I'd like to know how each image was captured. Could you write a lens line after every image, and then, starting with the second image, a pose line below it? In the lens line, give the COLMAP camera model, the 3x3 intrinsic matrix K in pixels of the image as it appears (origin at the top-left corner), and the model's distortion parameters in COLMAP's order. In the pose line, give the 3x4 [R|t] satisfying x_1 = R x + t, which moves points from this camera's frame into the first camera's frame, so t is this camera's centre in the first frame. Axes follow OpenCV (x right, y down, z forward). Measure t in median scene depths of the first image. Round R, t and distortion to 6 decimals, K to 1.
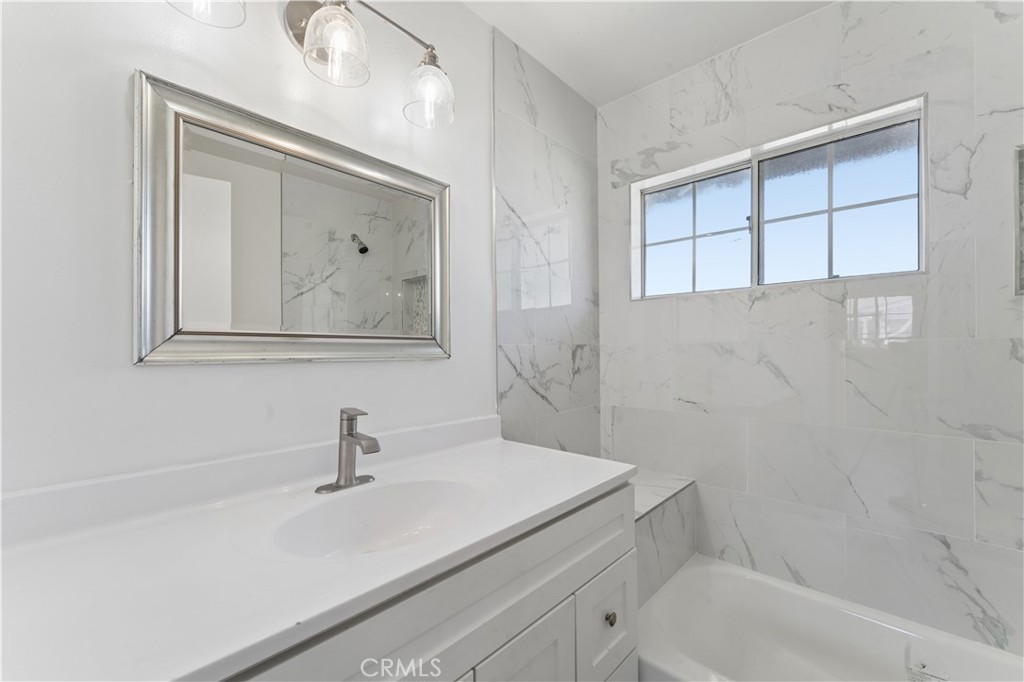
lens RADIAL K [[414.1, 0, 511.6], [0, 414.1, 351.4], [0, 0, 1]] dist [-0.000262, -0.000175]
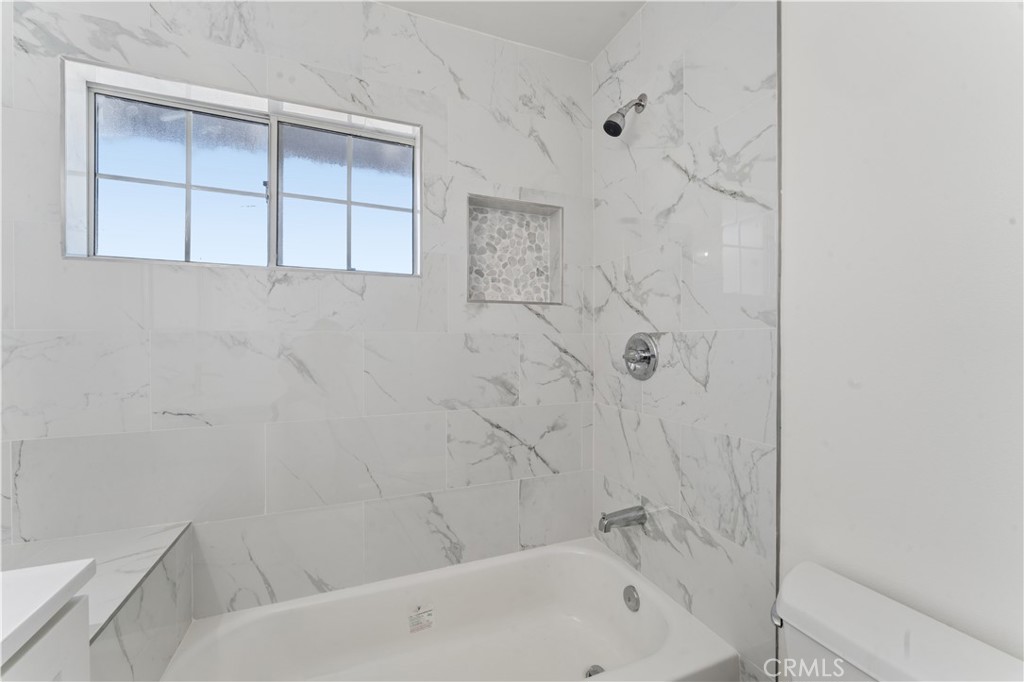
lens RADIAL K [[408.6, 0, 512.0], [0, 408.6, 341.0], [0, 0, 1]] dist [-0.002240, -0.000020]
pose [[0.426255, 0.001318, 0.904602, 0.039459], [0.001067, 0.999998, -0.001960, -0.001962], [-0.904602, 0.001801, 0.426252, 0.202547]]
